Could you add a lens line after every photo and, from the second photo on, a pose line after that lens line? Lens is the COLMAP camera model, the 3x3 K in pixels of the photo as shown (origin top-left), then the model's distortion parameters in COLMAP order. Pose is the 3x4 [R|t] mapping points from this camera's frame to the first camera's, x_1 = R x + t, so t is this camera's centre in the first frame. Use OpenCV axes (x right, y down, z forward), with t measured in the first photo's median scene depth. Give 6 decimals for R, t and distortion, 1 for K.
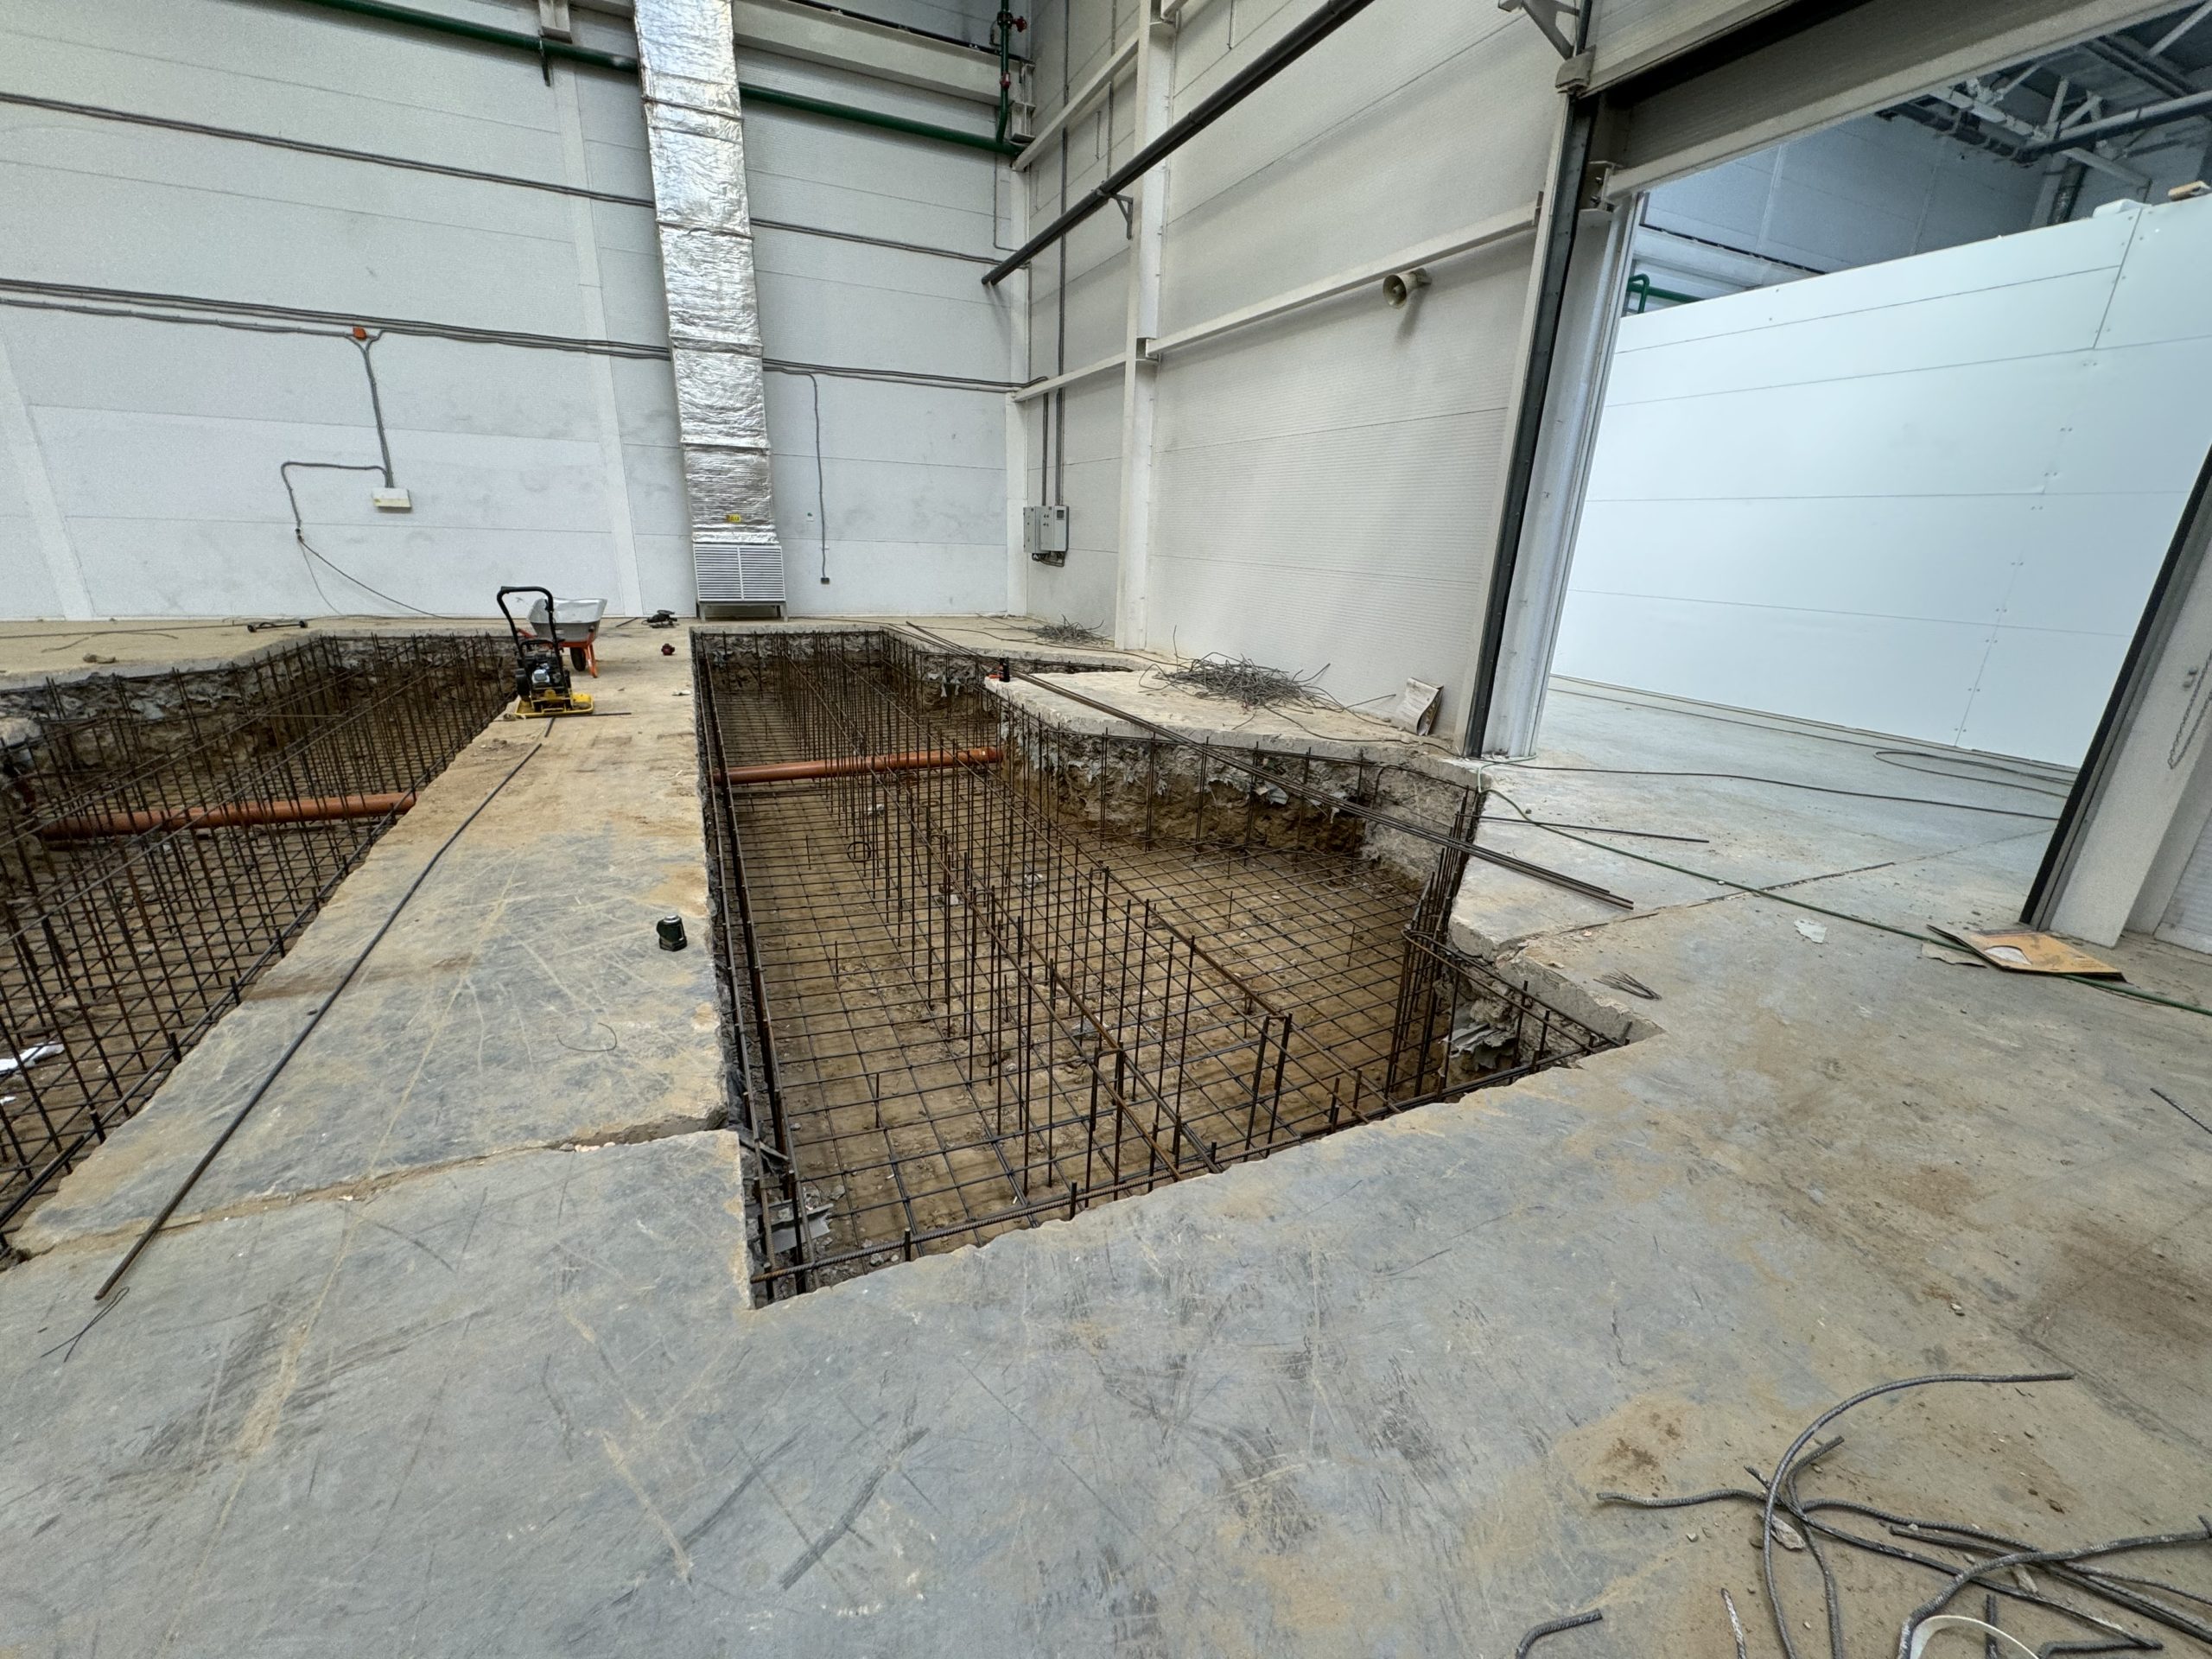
lens RADIAL K [[880.3, 0, 1106.0], [0, 880.3, 829.5], [0, 0, 1]] dist [0.000075, 0.000018]
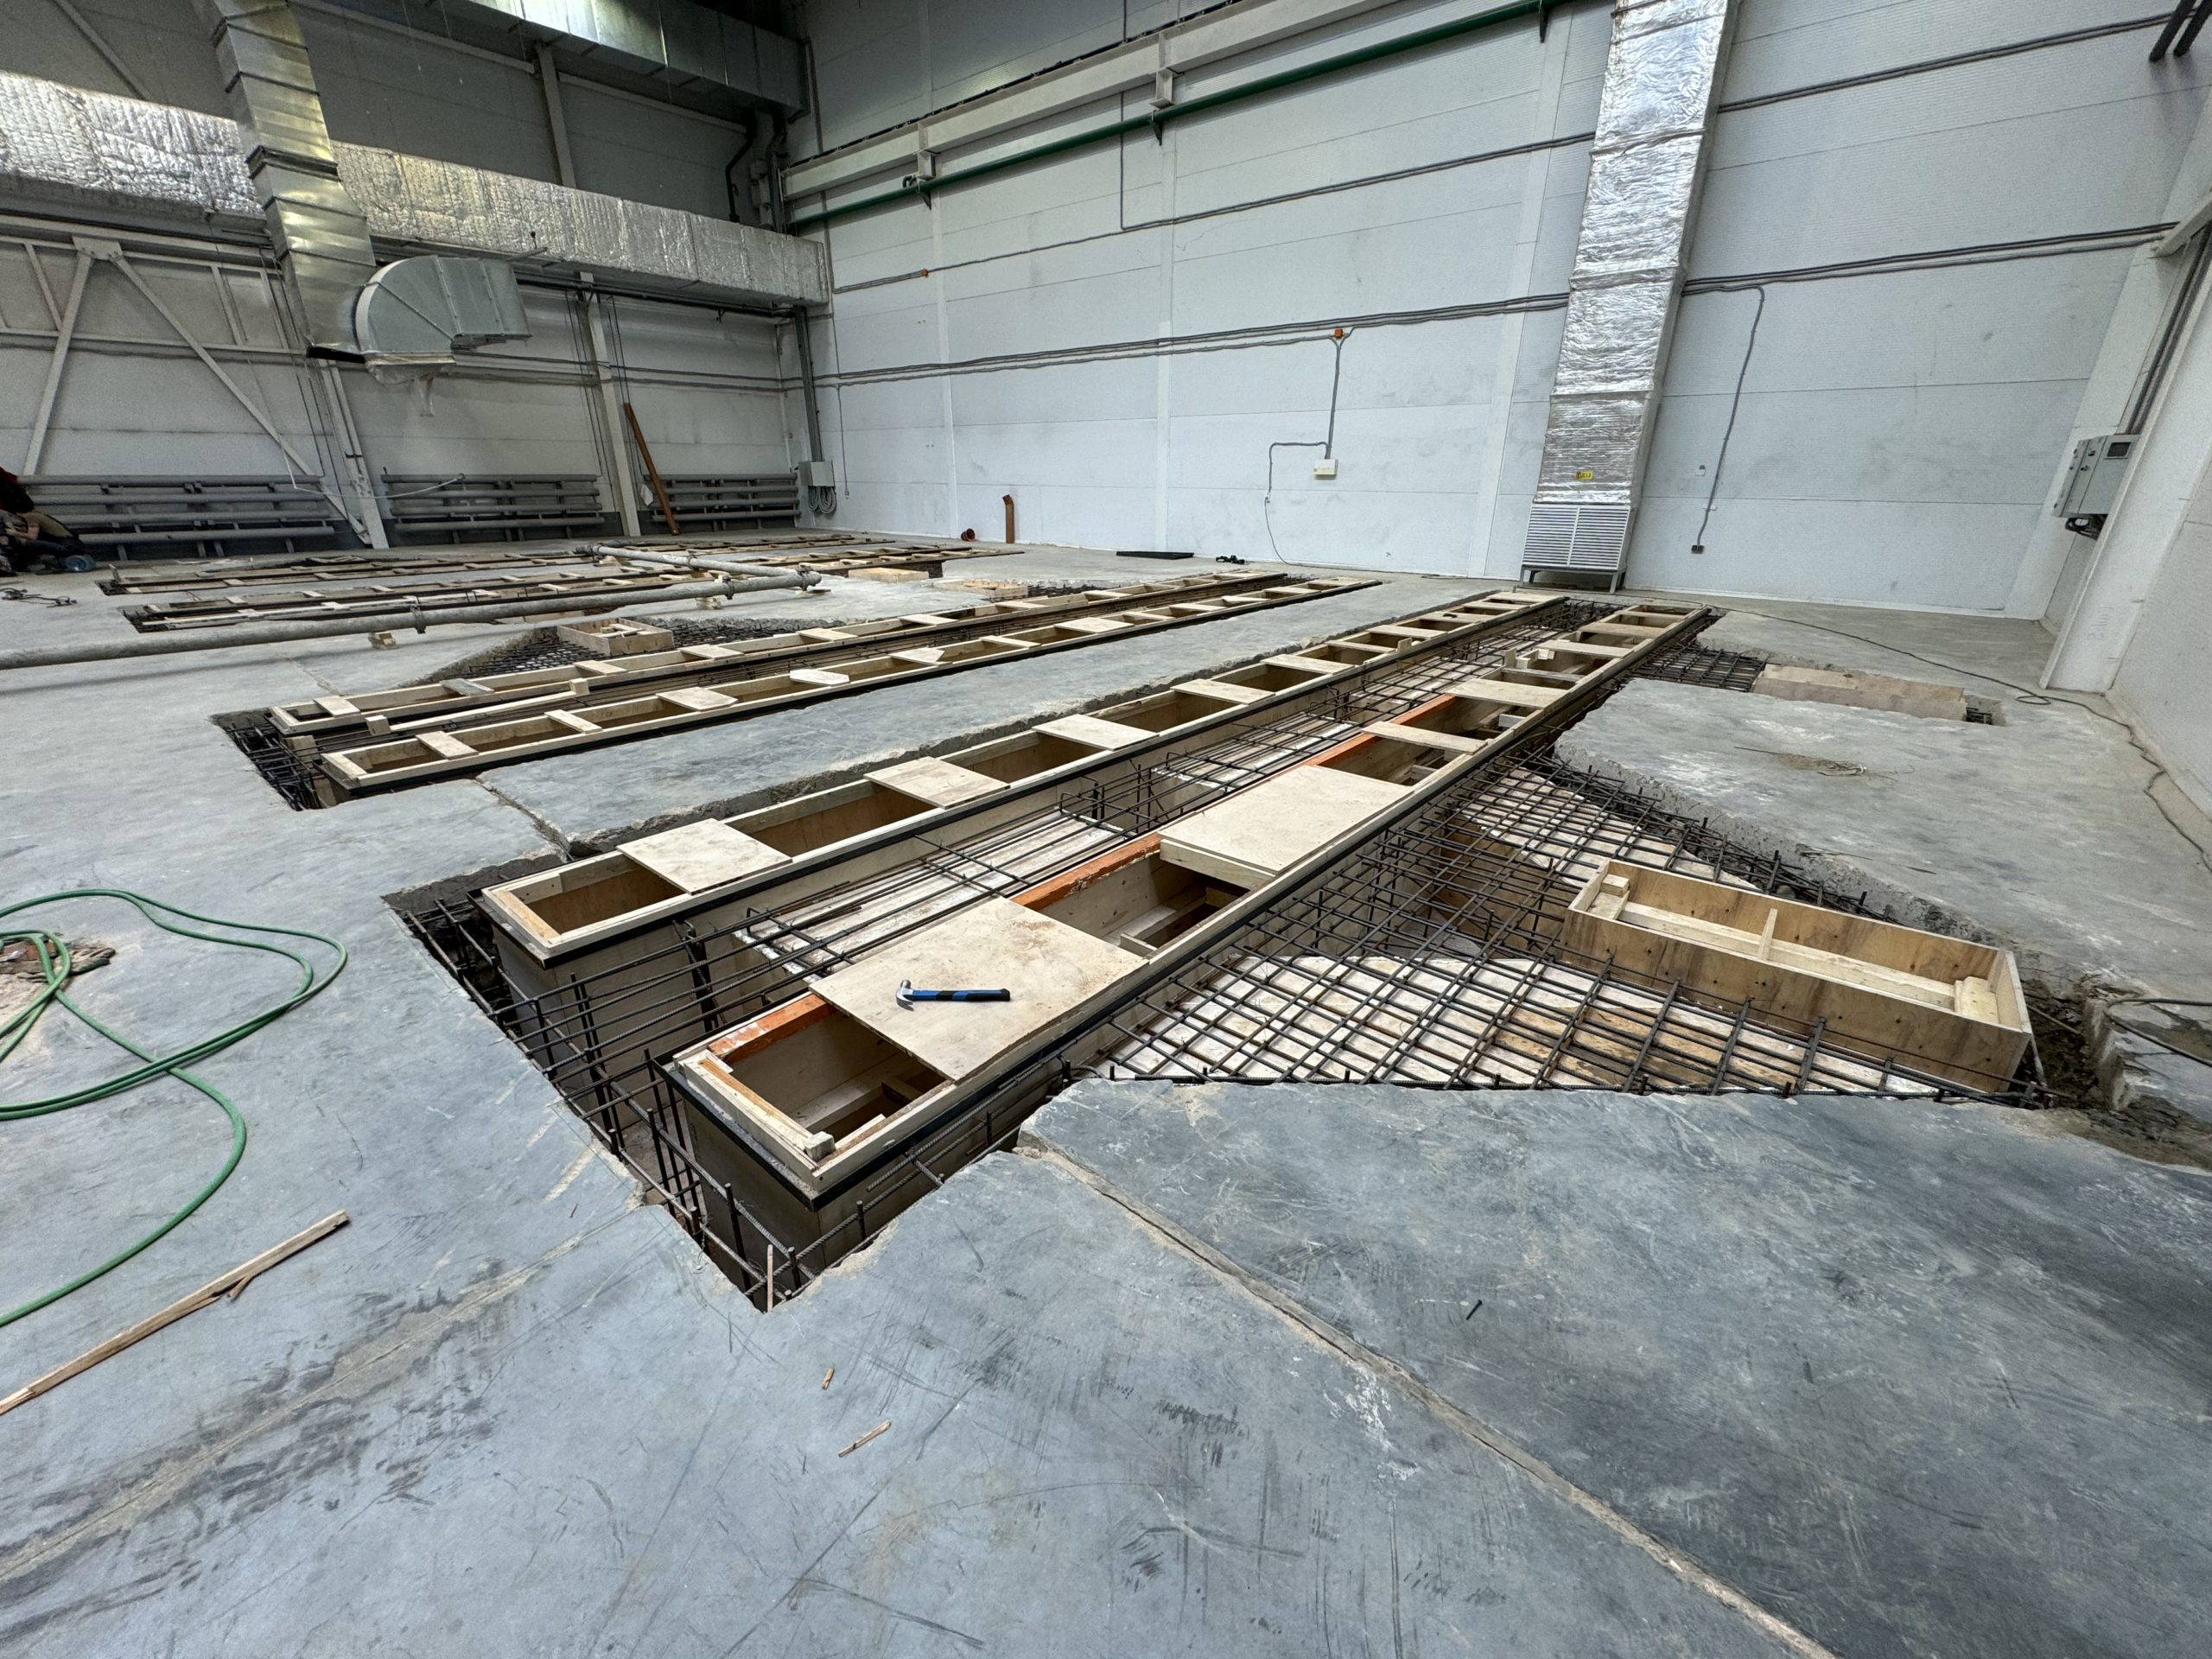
lens RADIAL K [[880.3, 0, 1106.0], [0, 880.3, 829.5], [0, 0, 1]] dist [0.000075, 0.000018]
pose [[0.423953, 0.309840, -0.851037, 0.268758], [-0.278937, 0.938655, 0.202784, -0.061181], [0.861660, 0.151415, 0.484371, 0.204550]]
